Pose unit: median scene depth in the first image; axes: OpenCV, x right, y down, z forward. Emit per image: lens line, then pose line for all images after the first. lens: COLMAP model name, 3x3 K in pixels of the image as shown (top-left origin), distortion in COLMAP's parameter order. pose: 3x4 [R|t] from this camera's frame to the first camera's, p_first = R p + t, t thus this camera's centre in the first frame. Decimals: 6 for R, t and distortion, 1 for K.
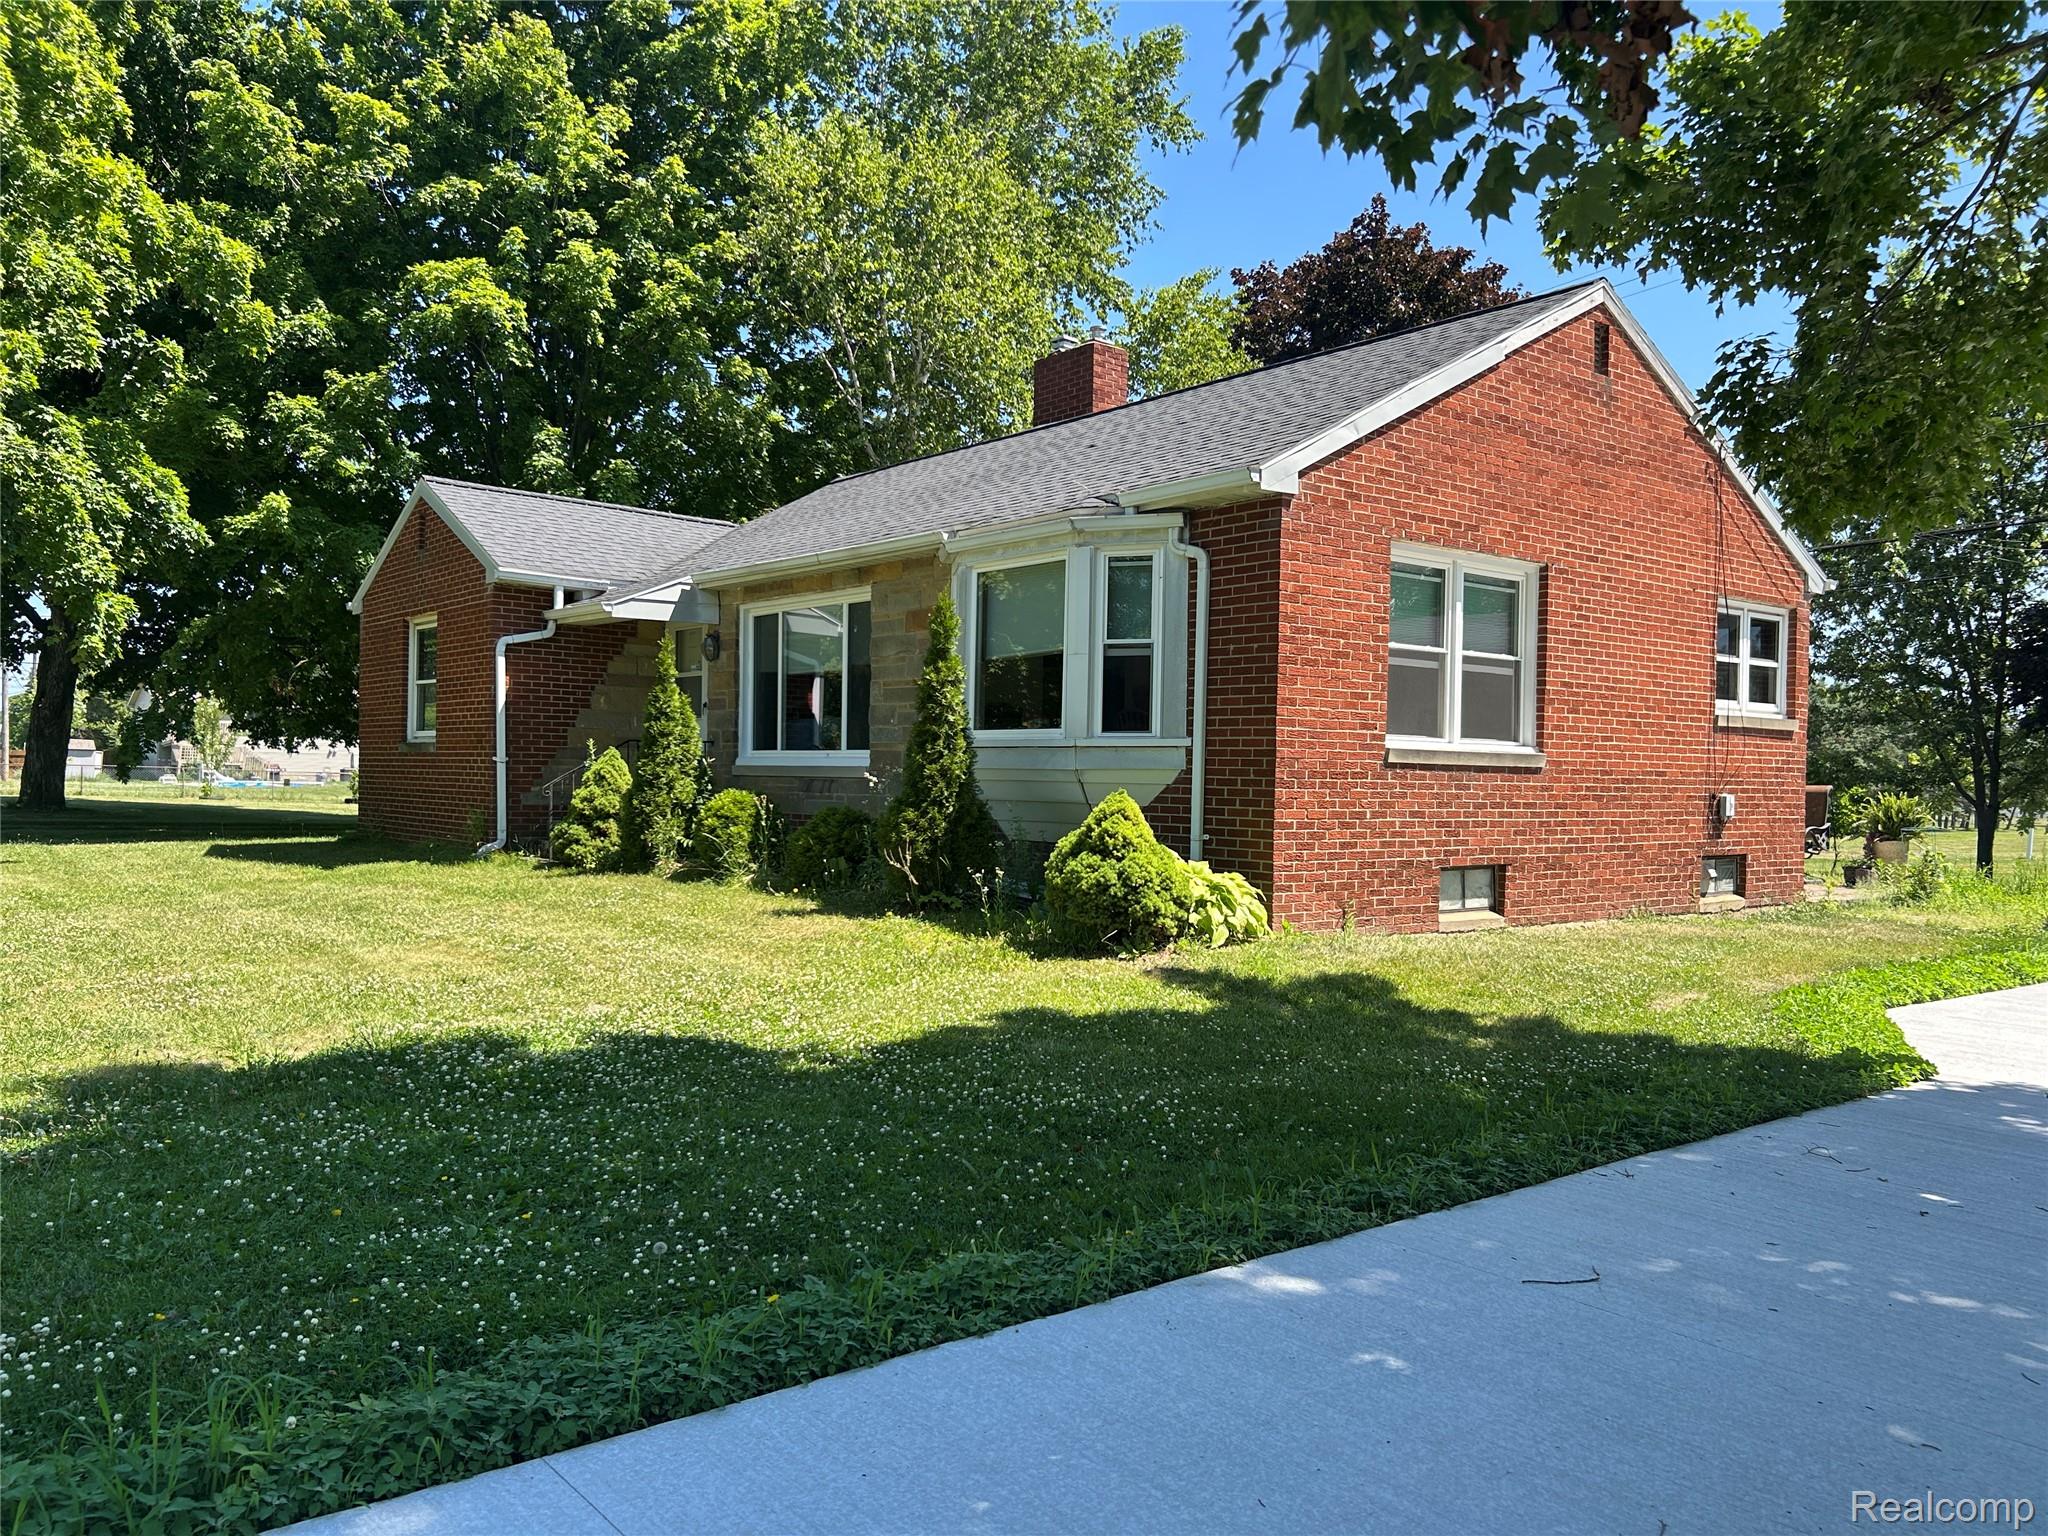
lens RADIAL K [[1533.7, 0, 1018.3], [0, 1533.7, 784.9], [0, 0, 1]] dist [0.058775, -0.051007]
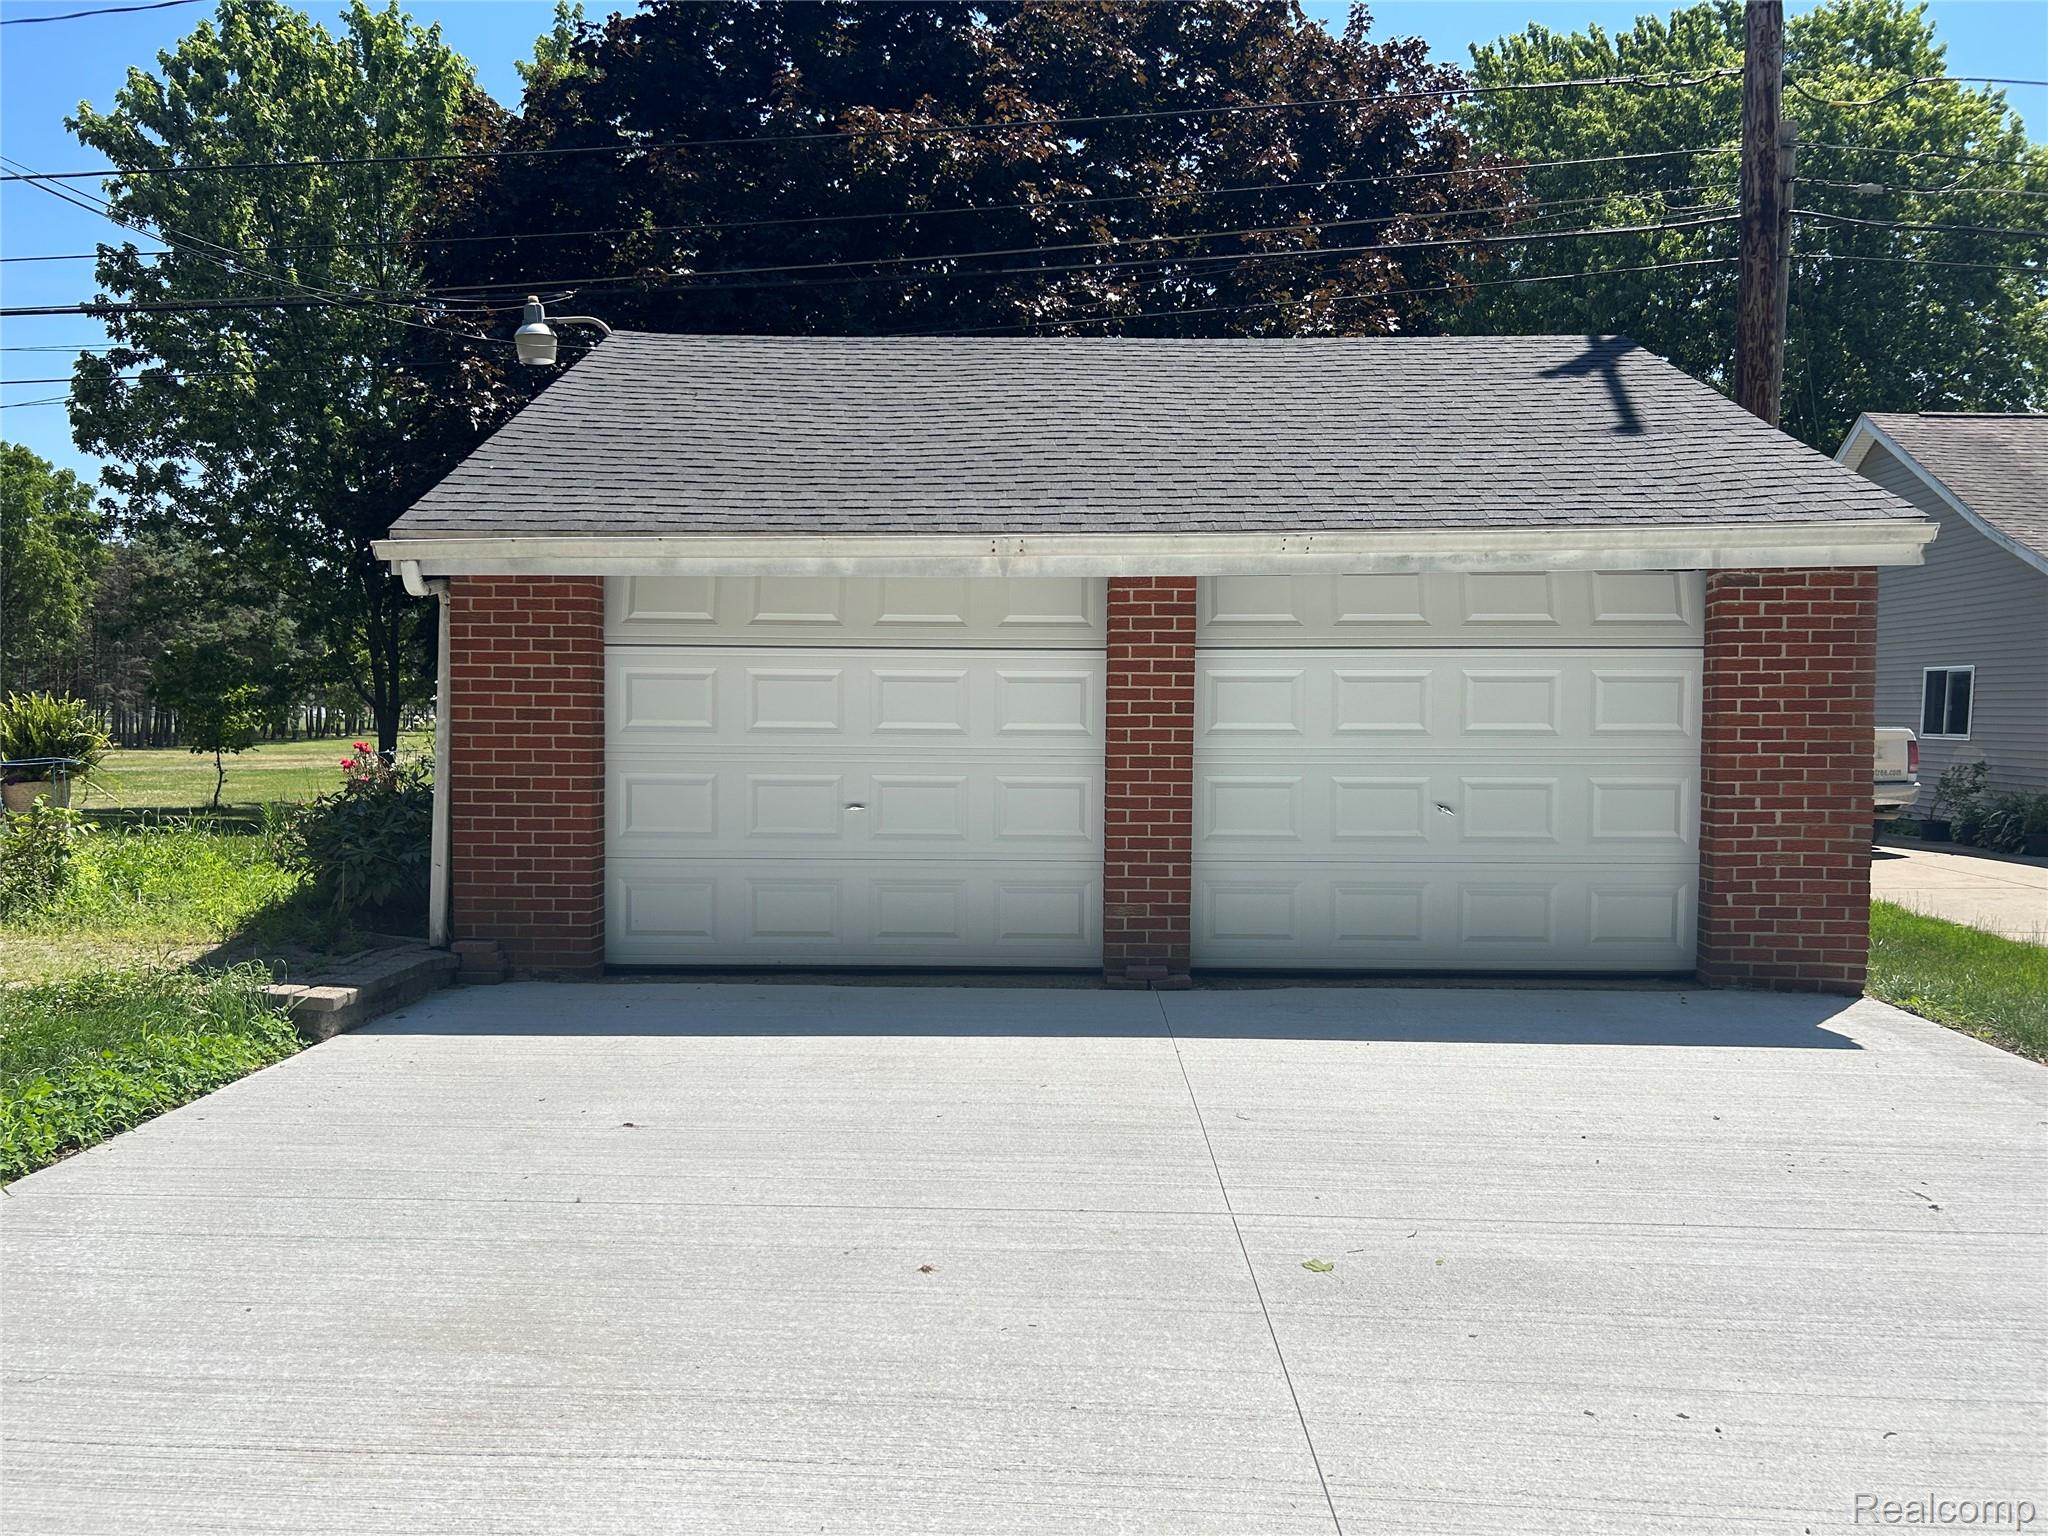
lens RADIAL K [[1533.7, 0, 991.7], [0, 1533.7, 798.4], [0, 0, 1]] dist [0.058775, -0.051007]
pose [[0.651976, -0.061164, 0.755768, 0.447172], [0.007485, 0.997212, 0.074247, 0.004794], [-0.758202, -0.042750, 0.650616, 0.475016]]
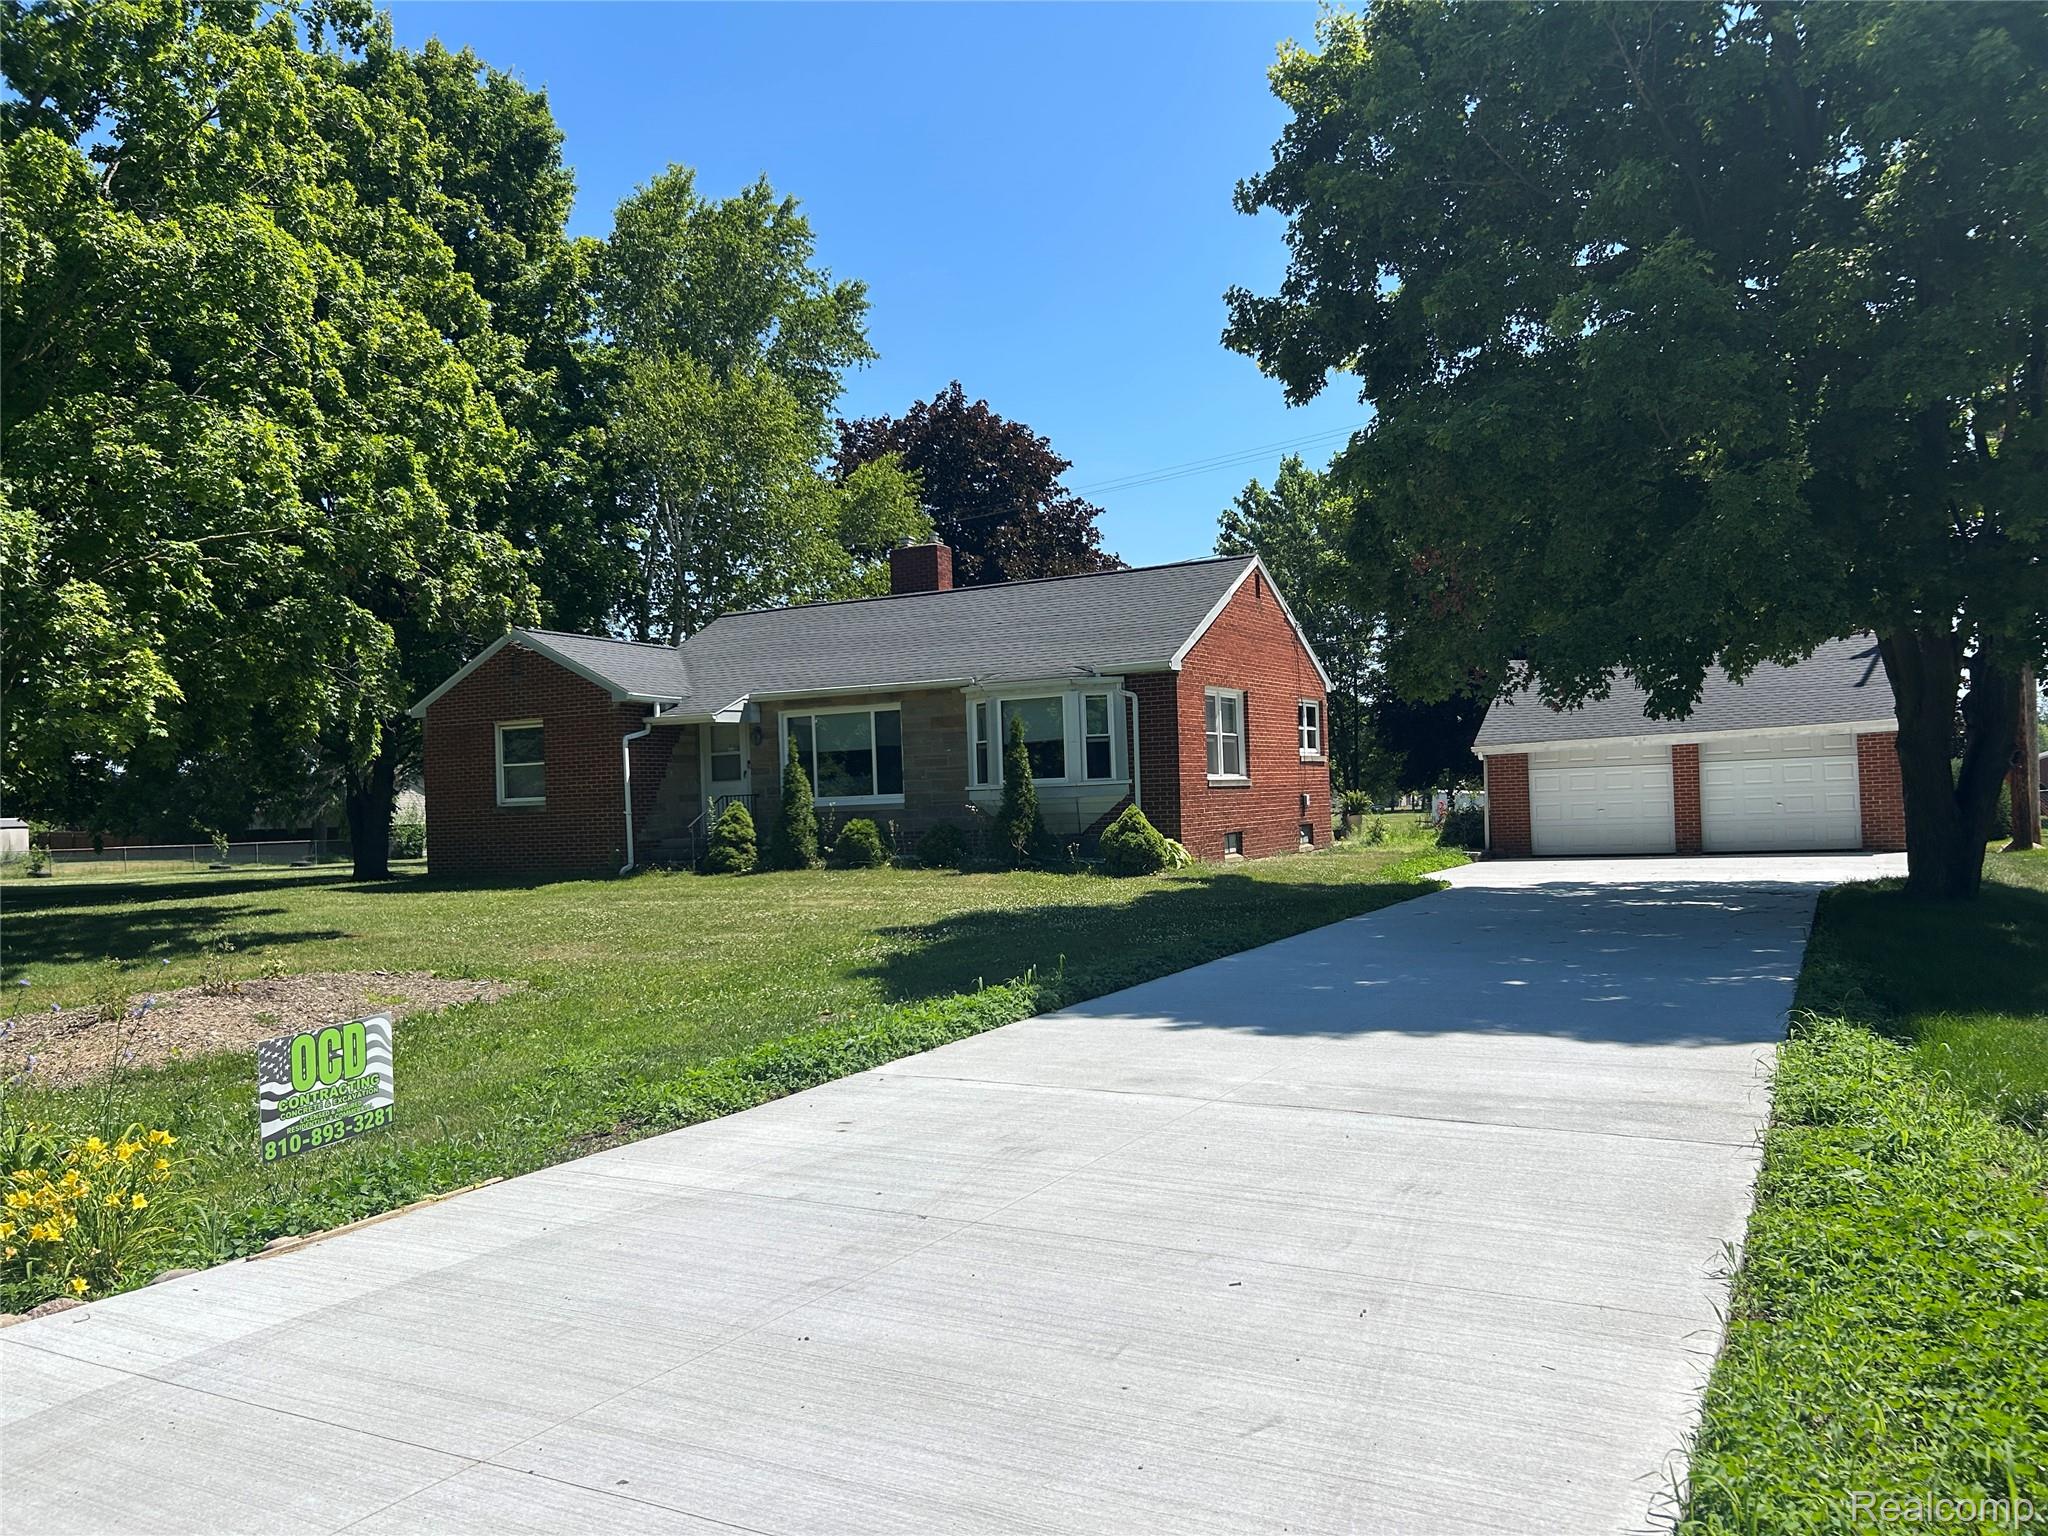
lens RADIAL K [[1533.7, 0, 1040.1], [0, 1533.7, 768.0], [0, 0, 1]] dist [0.058775, -0.051007]
pose [[0.916530, -0.043938, 0.397546, -0.664219], [0.056141, 0.998240, -0.019103, -0.009537], [-0.396007, 0.039827, 0.917383, -0.718020]]
